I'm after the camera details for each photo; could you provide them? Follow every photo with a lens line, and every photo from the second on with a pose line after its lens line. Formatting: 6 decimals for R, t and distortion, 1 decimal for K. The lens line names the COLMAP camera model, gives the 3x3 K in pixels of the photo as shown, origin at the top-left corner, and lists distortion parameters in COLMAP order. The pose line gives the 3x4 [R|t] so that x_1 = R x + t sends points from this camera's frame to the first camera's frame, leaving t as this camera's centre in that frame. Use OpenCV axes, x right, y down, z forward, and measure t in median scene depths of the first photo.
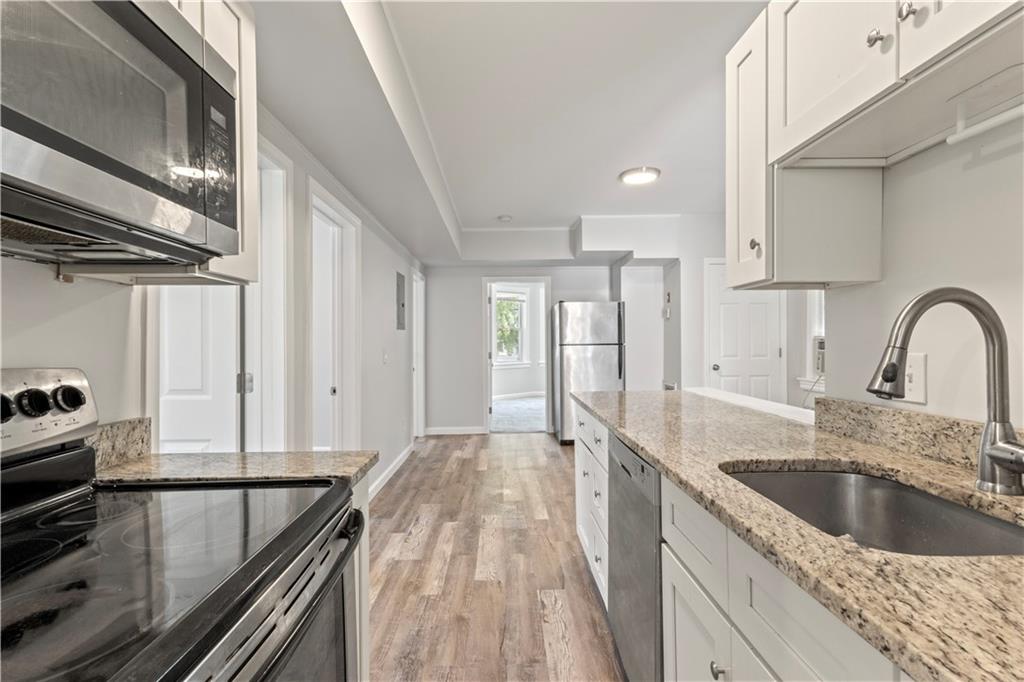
lens RADIAL K [[483.7, 0, 512.0], [0, 483.7, 341.0], [0, 0, 1]] dist [0.000462, -0.000097]
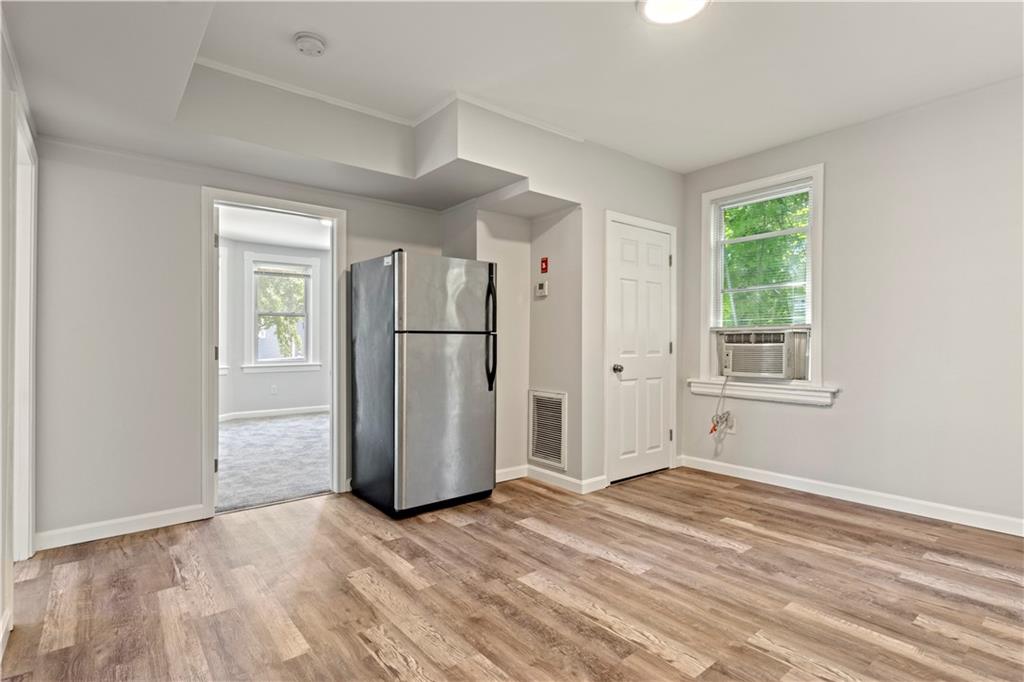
lens RADIAL K [[511.0, 0, 512.0], [0, 511.0, 341.0], [0, 0, 1]] dist [0.015535, -0.000350]
pose [[0.794789, 0.013787, 0.606729, -0.150087], [-0.014330, 0.999890, -0.003949, 0.020068], [-0.606716, -0.005555, 0.794899, 0.499084]]
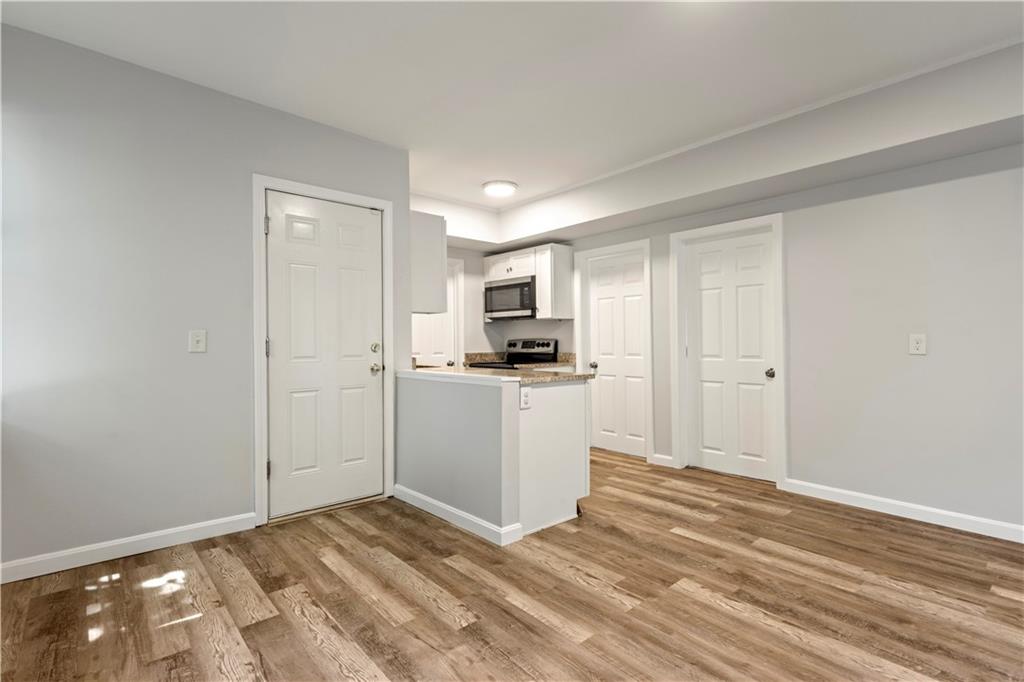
lens RADIAL K [[483.7, 0, 512.0], [0, 483.7, 341.0], [0, 0, 1]] dist [0.000462, -0.000097]
pose [[-0.771695, 0.013211, -0.635856, 0.513474], [0.016526, 0.999863, 0.000717, 0.012642], [0.635778, -0.009955, -0.771808, 0.912518]]
